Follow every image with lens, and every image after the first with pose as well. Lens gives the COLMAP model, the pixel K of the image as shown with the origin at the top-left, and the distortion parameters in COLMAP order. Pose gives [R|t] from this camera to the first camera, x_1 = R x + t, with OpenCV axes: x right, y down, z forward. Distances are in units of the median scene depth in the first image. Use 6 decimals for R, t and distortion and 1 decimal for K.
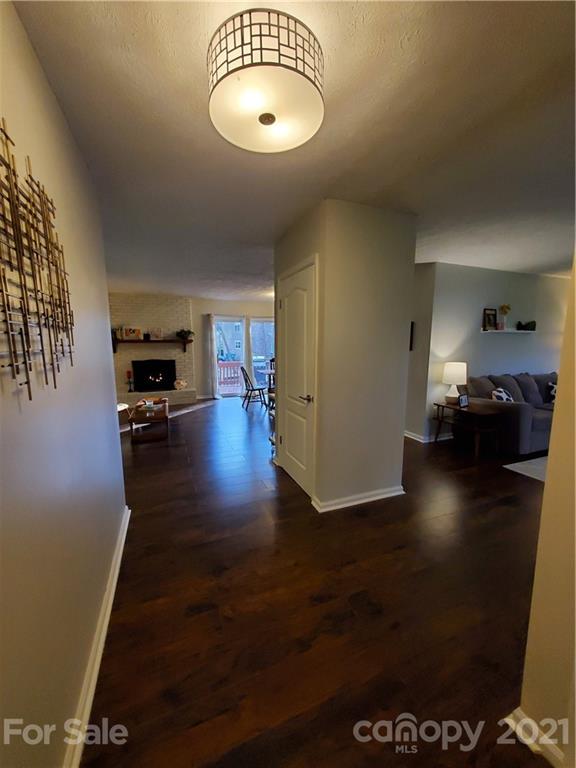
lens RADIAL K [[305.5, 0, 292.1], [0, 305.5, 386.9], [0, 0, 1]] dist [0.006766, -0.001157]
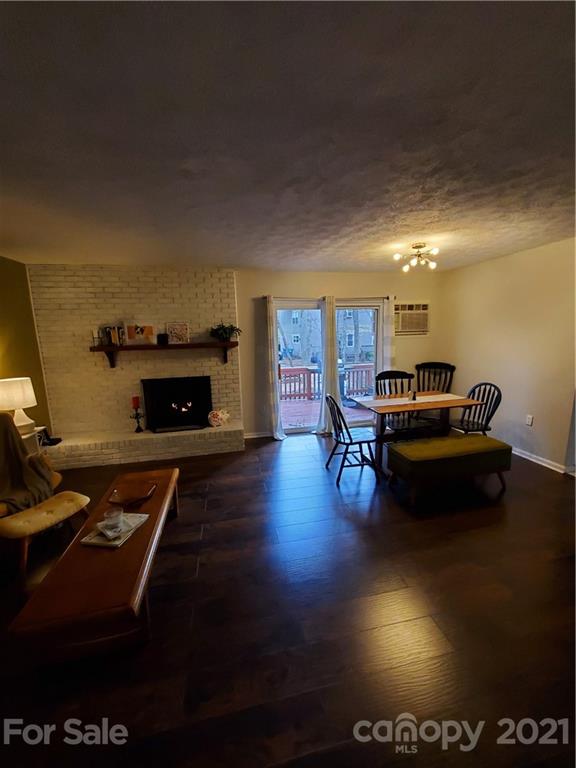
lens RADIAL K [[305.5, 0, 289.7], [0, 305.5, 386.6], [0, 0, 1]] dist [0.006766, -0.001157]
pose [[0.982555, 0.007977, -0.185803, -0.172558], [-0.003131, 0.999648, 0.026360, -0.121484], [0.185948, -0.025319, 0.982233, 0.639574]]
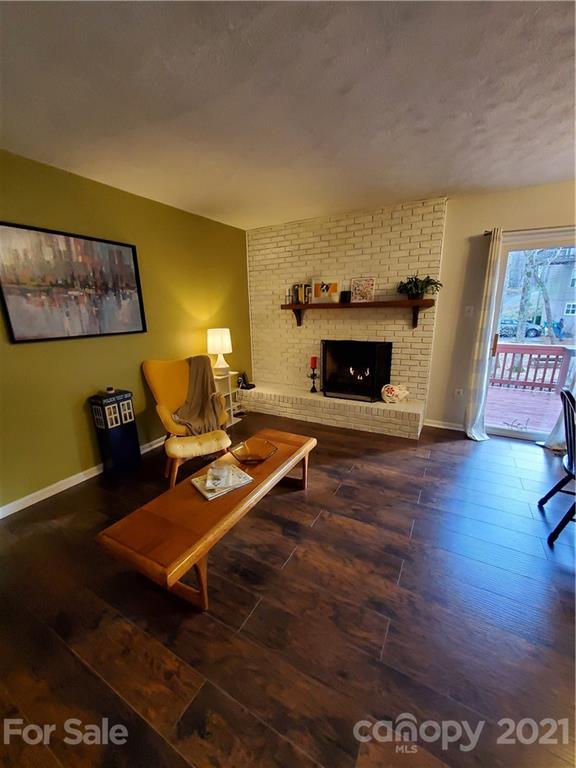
lens RADIAL K [[305.5, 0, 288.3], [0, 305.5, 385.3], [0, 0, 1]] dist [0.006766, -0.001157]
pose [[0.618851, 0.181591, -0.764230, -0.137246], [-0.098954, 0.983184, 0.153487, -0.114795], [0.779250, -0.019362, 0.626414, 0.802145]]
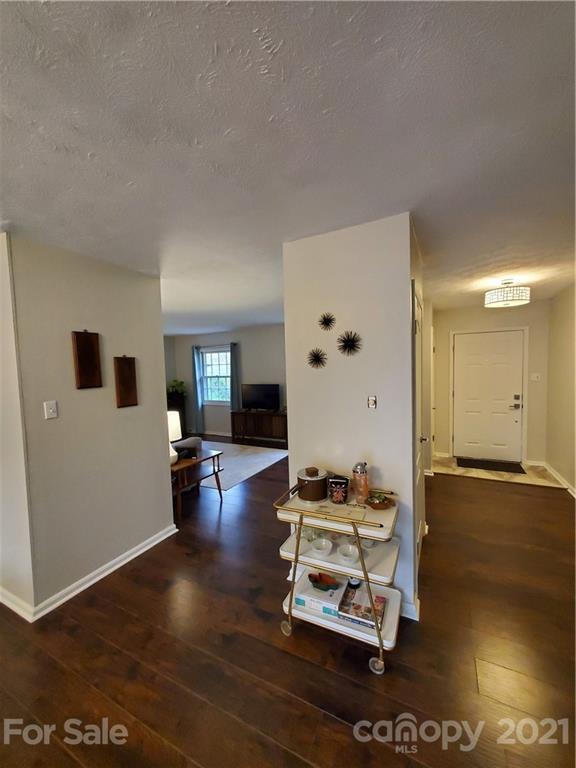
lens RADIAL K [[305.5, 0, 287.9], [0, 305.5, 389.8], [0, 0, 1]] dist [0.006766, -0.001157]
pose [[-0.646295, -0.024744, 0.762686, -0.223743], [0.138465, 0.979080, 0.149099, -0.171016], [-0.750420, 0.201968, -0.629348, 1.038028]]
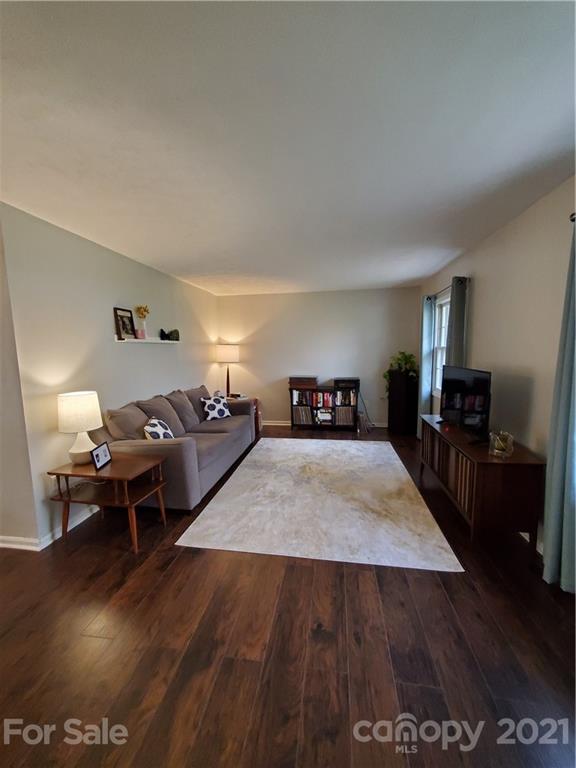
lens RADIAL K [[305.5, 0, 290.5], [0, 305.5, 387.3], [0, 0, 1]] dist [0.006766, -0.001157]
pose [[0.518641, -0.113700, 0.847398, 0.208739], [0.136416, 0.989426, 0.049265, -0.053045], [-0.844039, 0.090048, 0.528667, 0.290071]]
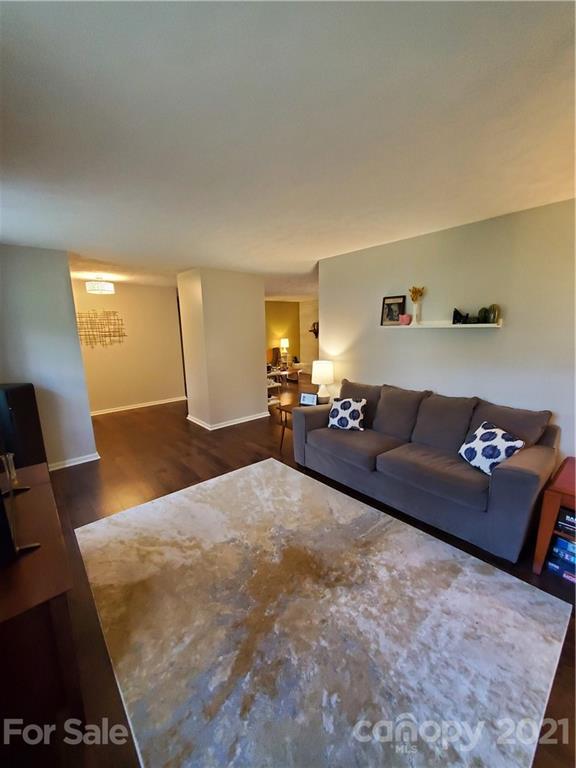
lens RADIAL K [[305.5, 0, 284.2], [0, 305.5, 381.0], [0, 0, 1]] dist [0.006766, -0.001157]
pose [[0.303726, 0.161612, -0.938953, 1.185729], [-0.118914, 0.984233, 0.130940, -0.108569], [0.945310, 0.071885, 0.318155, 0.483583]]
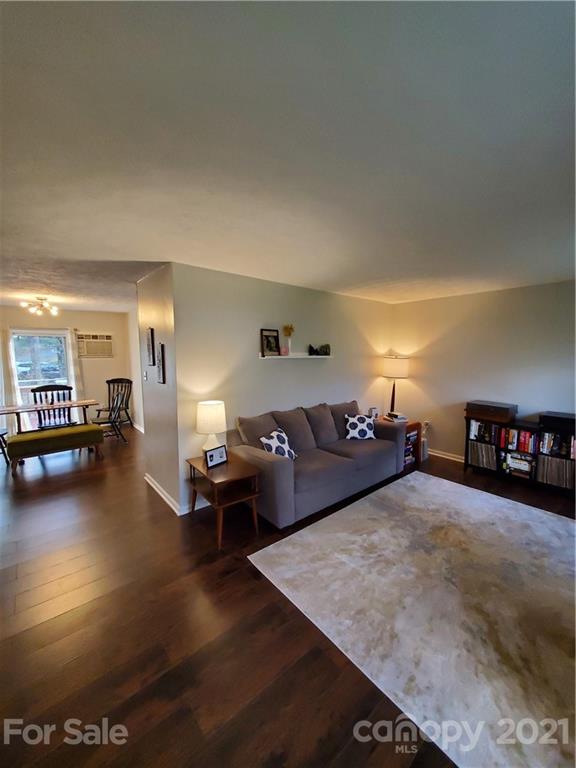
lens RADIAL K [[305.5, 0, 286.2], [0, 305.5, 386.7], [0, 0, 1]] dist [0.006766, -0.001157]
pose [[0.954675, -0.028560, 0.296278, 0.409235], [0.038173, 0.998914, -0.026709, -0.075018], [-0.295194, 0.036809, 0.954728, 0.208661]]
